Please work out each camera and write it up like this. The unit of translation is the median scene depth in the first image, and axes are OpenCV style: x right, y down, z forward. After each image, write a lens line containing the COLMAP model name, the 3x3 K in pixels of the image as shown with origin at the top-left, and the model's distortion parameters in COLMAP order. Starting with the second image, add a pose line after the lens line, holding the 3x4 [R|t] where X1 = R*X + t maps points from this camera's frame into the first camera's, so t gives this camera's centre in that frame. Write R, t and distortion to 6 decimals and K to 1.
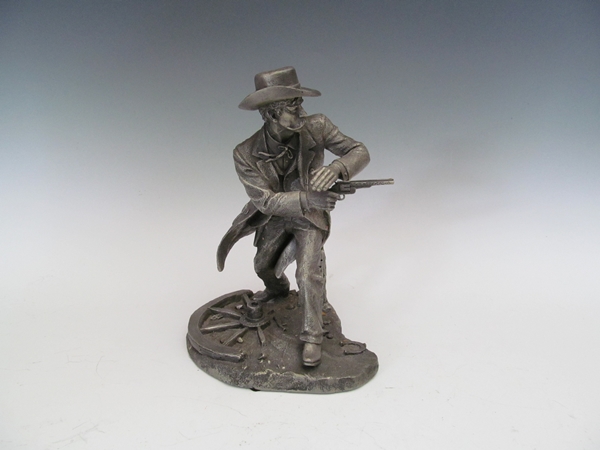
lens RADIAL K [[488.3, 0, 300.0], [0, 488.3, 225.0], [0, 0, 1]] dist [-0.000009, -0.001032]
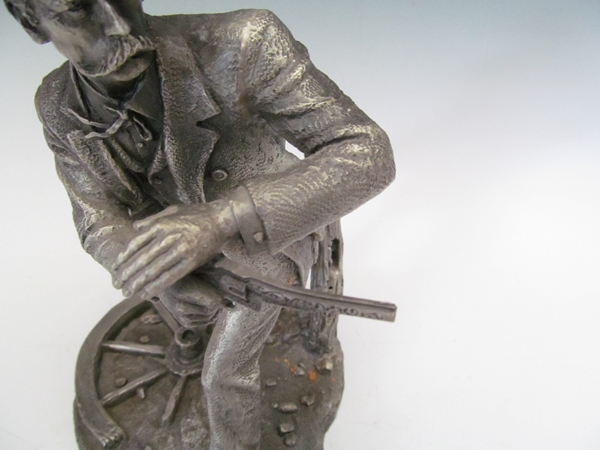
lens RADIAL K [[488.3, 0, 300.0], [0, 488.3, 225.0], [0, 0, 1]] dist [-0.000009, -0.001032]
pose [[0.892016, 0.289998, -0.346711, 0.217883], [-0.142696, 0.908500, 0.392766, -0.232875], [0.428889, -0.300879, 0.851778, 0.723143]]
